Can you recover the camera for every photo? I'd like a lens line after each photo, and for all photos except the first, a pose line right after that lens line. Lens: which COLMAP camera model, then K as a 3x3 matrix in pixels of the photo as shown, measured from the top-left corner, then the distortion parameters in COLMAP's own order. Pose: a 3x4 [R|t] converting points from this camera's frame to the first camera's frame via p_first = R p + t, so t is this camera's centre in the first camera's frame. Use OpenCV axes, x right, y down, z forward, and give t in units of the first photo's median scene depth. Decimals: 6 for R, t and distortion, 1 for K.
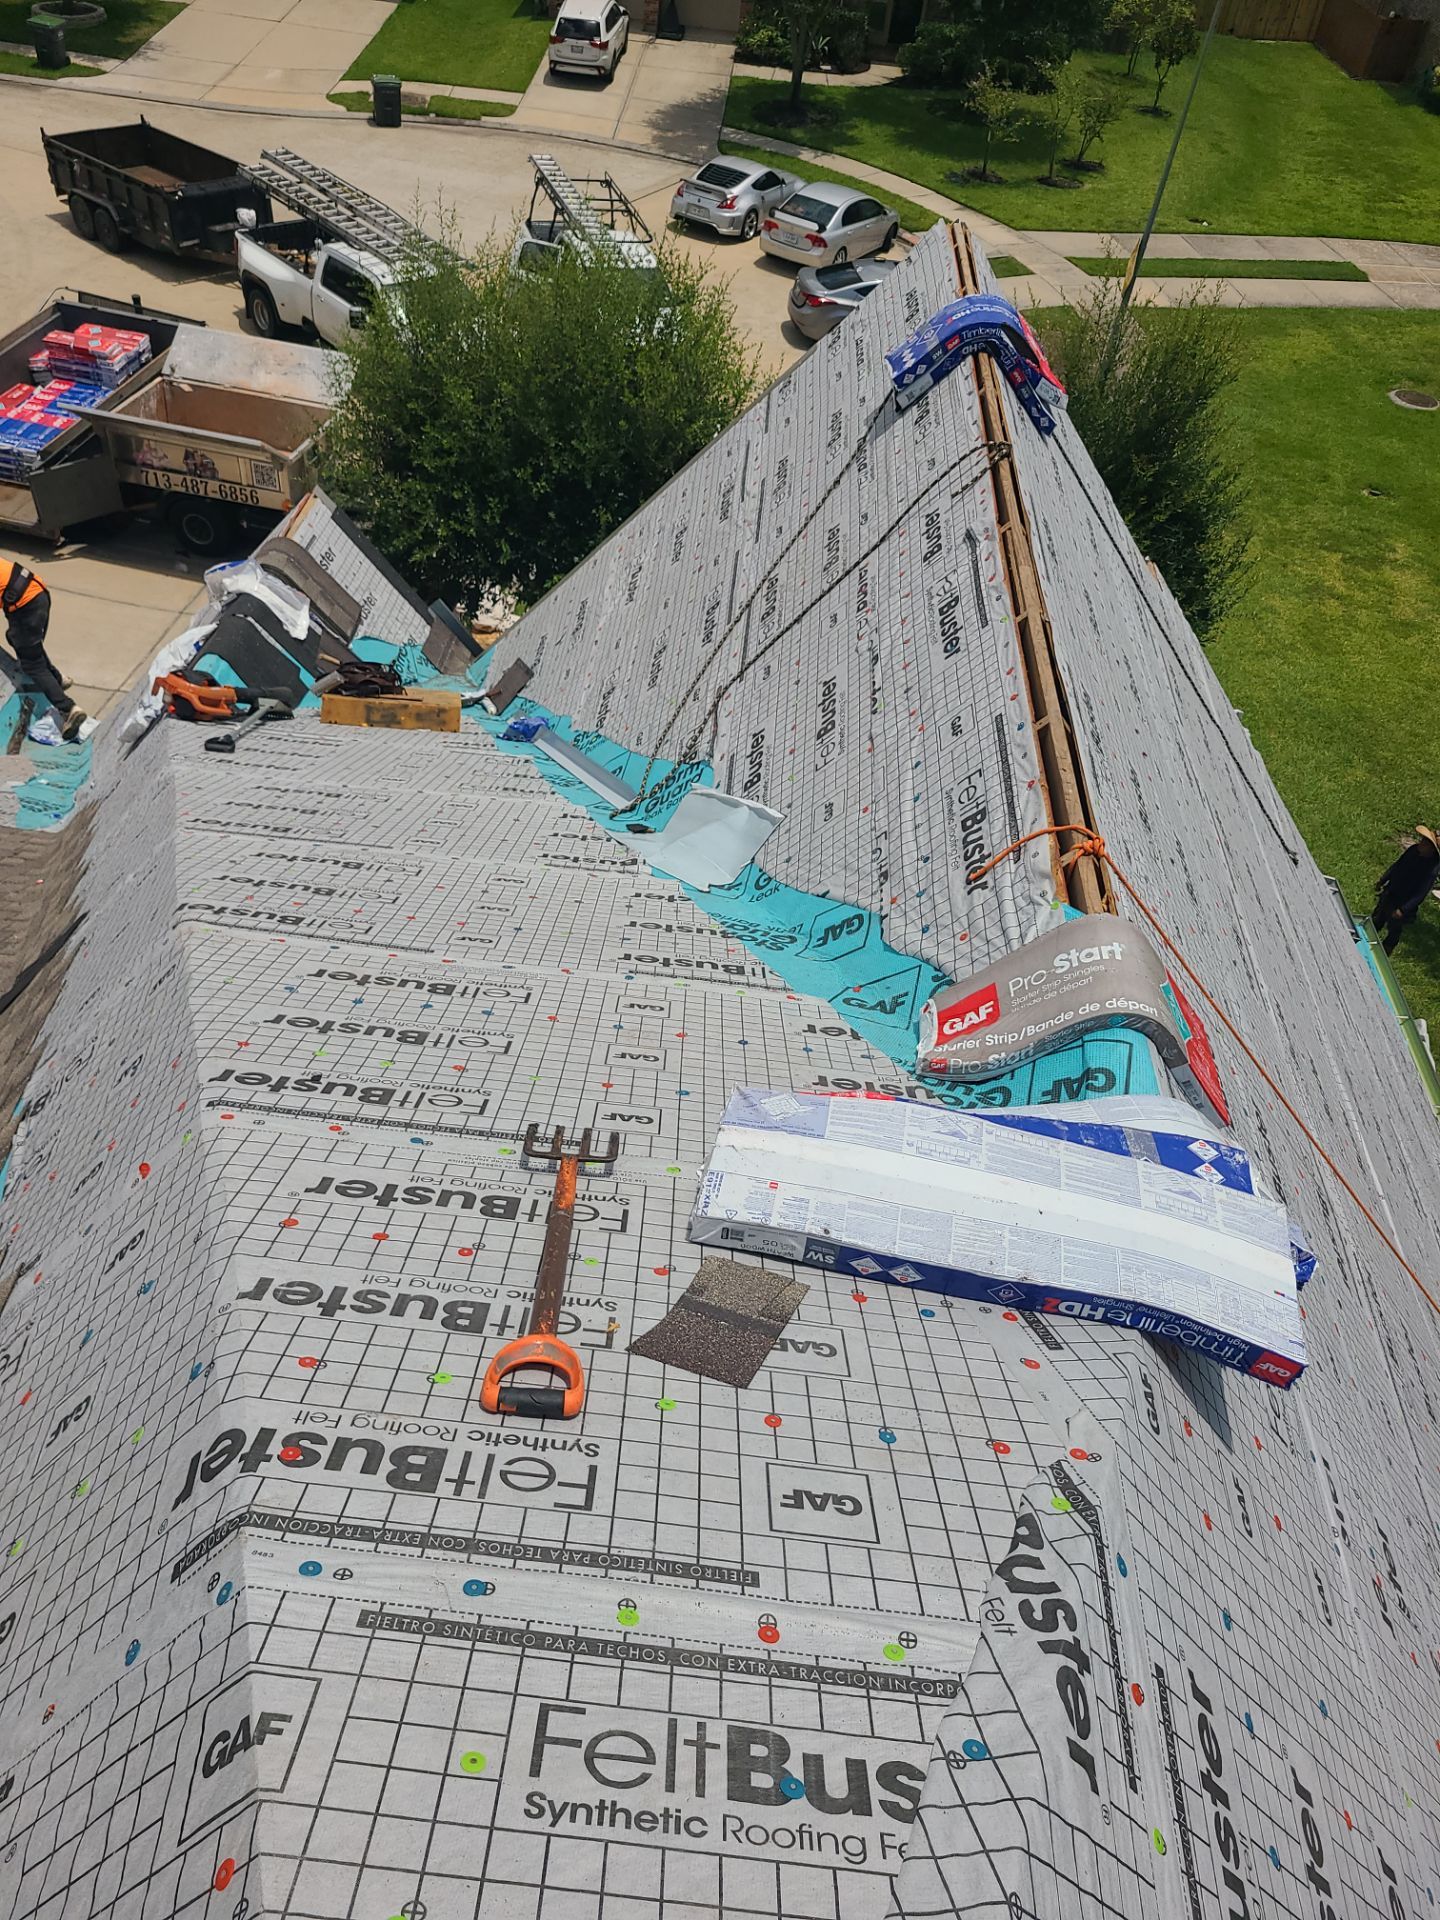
lens RADIAL K [[1475.5, 0, 676.2], [0, 1475.5, 956.5], [0, 0, 1]] dist [0.016855, -0.010578]
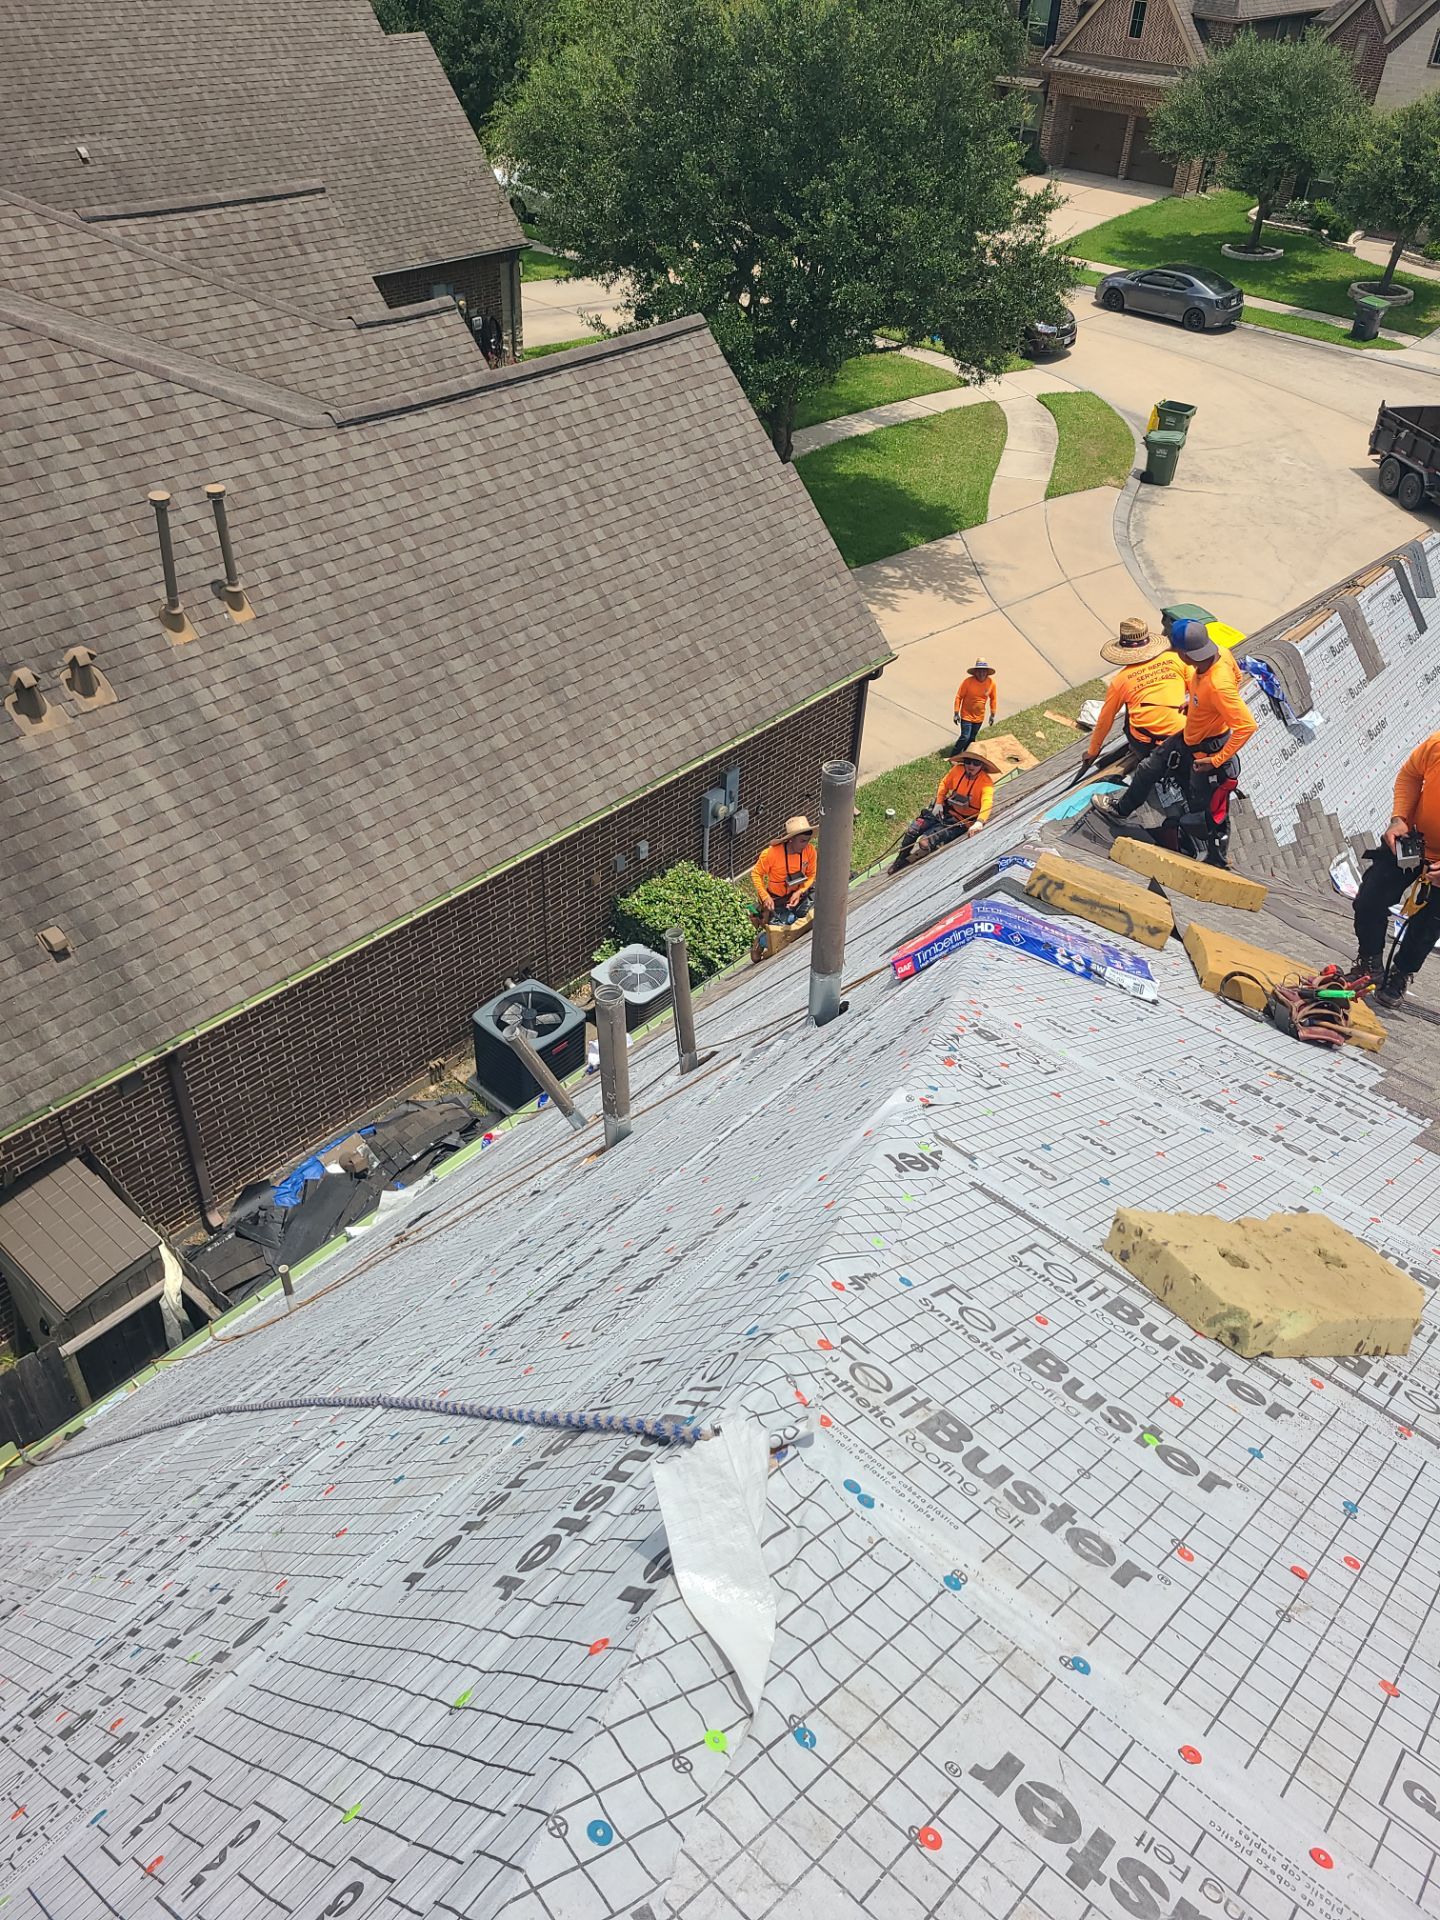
lens RADIAL K [[1427.9, 0, 749.2], [0, 1427.9, 928.7], [0, 0, 1]] dist [0.066887, -0.050816]
pose [[0.800580, 0.321327, -0.505788, -0.115442], [-0.385695, 0.922300, -0.024554, 0.044108], [0.458598, 0.214737, 0.862309, -0.121373]]
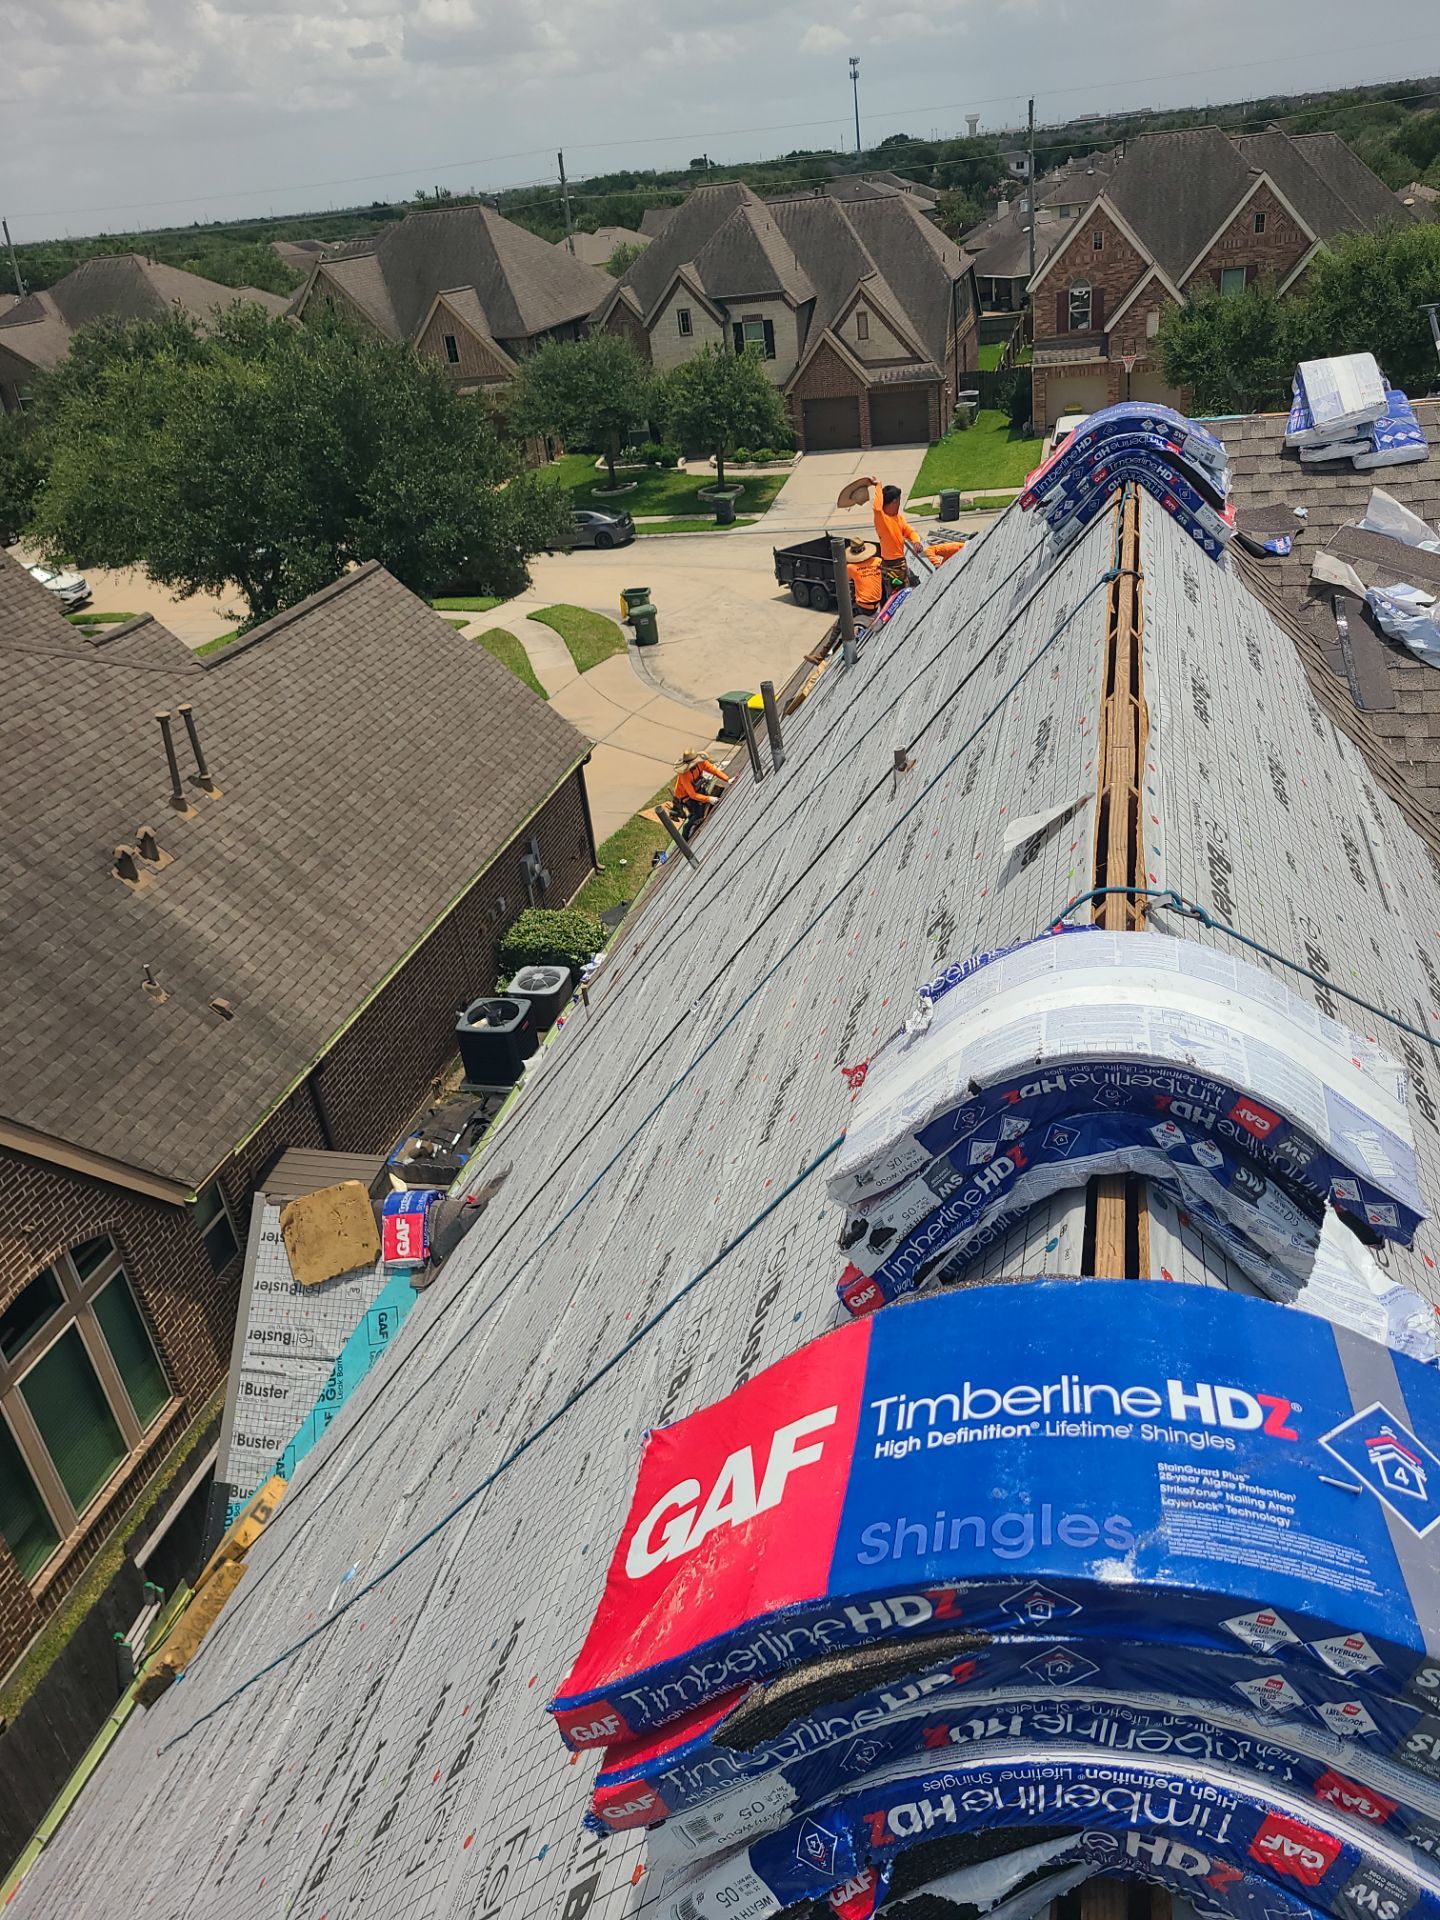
lens RADIAL K [[1370.5, 0, 764.5], [0, 1370.5, 909.9], [0, 0, 1]] dist [0.064192, -0.044461]
pose [[0.967865, -0.097864, -0.231646, -0.133031], [0.037049, 0.966608, -0.253567, 0.187243], [0.248726, 0.236836, 0.939172, -0.288934]]
